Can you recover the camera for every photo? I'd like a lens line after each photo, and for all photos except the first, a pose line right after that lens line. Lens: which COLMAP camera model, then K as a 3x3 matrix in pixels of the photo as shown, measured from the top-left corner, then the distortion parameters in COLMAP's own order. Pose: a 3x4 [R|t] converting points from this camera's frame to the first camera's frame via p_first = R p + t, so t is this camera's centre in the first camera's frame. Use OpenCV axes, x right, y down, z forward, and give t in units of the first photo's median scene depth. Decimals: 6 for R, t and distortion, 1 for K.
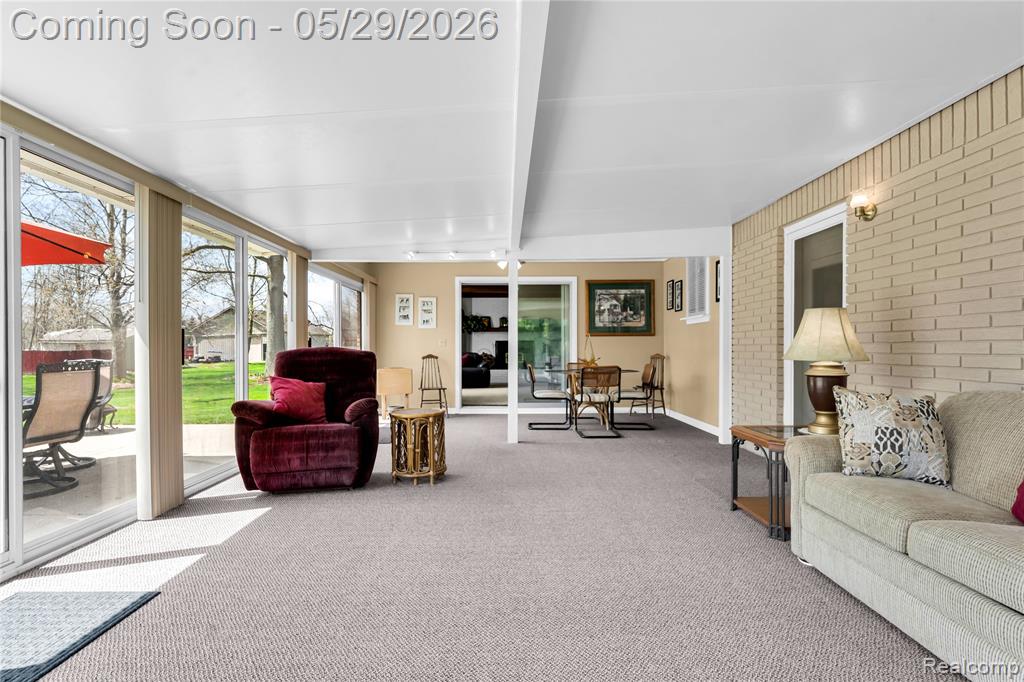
lens RADIAL K [[481.3, 0, 504.8], [0, 481.3, 342.3], [0, 0, 1]] dist [-0.003551, 0.000982]
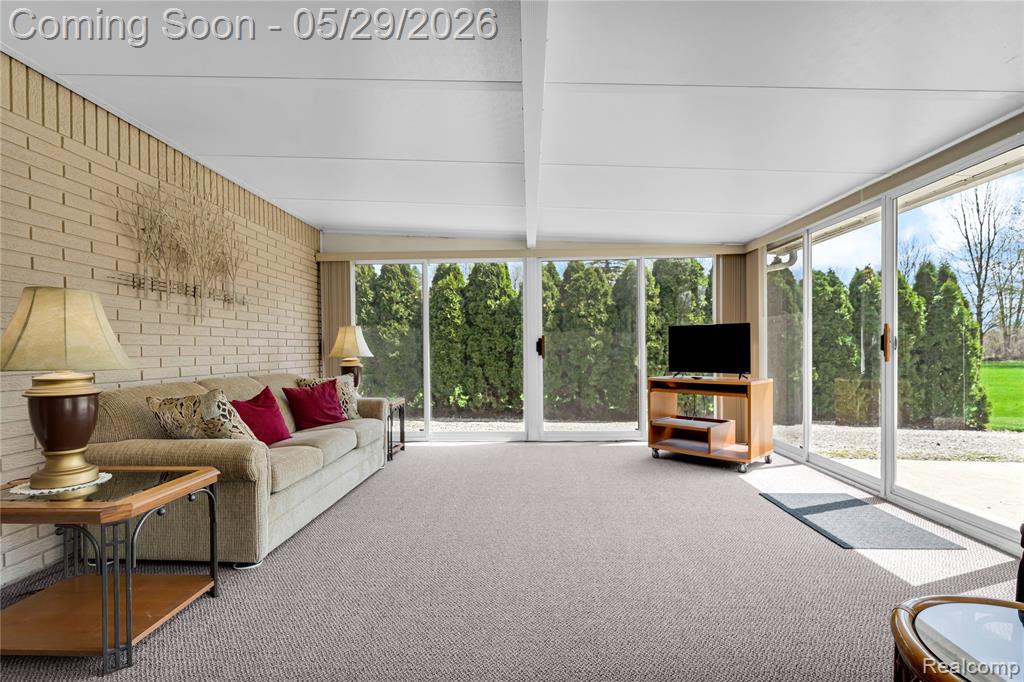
lens RADIAL K [[481.3, 0, 507.7], [0, 481.3, 348.0], [0, 0, 1]] dist [-0.003551, 0.000982]
pose [[-0.999658, 0.010947, 0.023753, 0.024831], [0.010984, 0.999939, 0.001418, 0.005844], [-0.023736, 0.001678, -0.999717, 0.739571]]
